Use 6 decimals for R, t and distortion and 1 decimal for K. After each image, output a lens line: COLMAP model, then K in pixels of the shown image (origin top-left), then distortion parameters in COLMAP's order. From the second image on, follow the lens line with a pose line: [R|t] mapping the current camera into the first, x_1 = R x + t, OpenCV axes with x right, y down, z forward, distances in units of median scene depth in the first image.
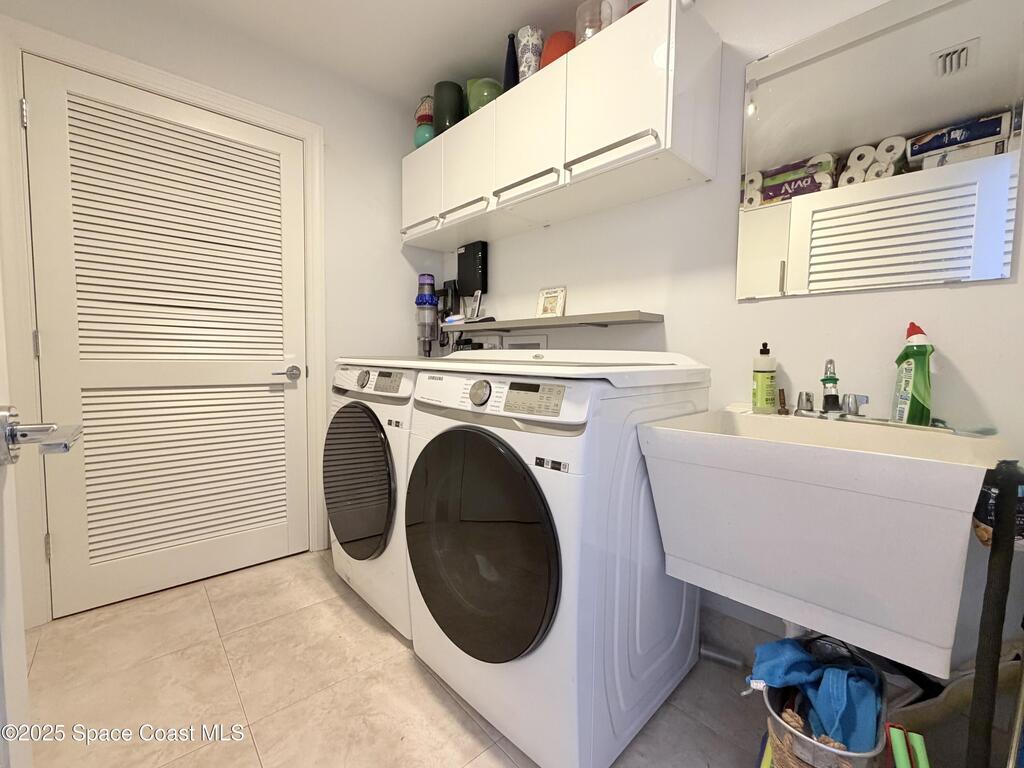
lens RADIAL K [[421.7, 0, 511.9], [0, 421.7, 381.0], [0, 0, 1]] dist [0.000778, 0.000006]
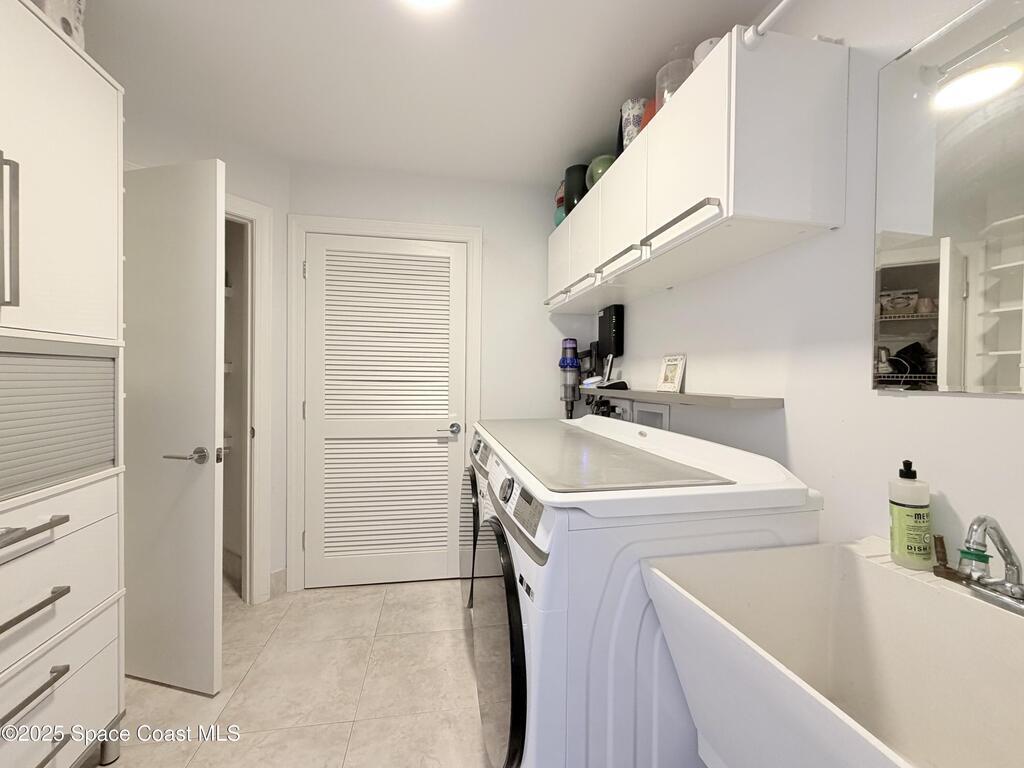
lens RADIAL K [[407.5, 0, 514.1], [0, 407.5, 386.0], [0, 0, 1]] dist [0.000103, 0.000742]
pose [[0.854994, 0.006399, -0.518598, 0.267103], [-0.033608, 0.998506, -0.043087, -0.107795], [0.517548, 0.054268, 0.853932, 0.073996]]
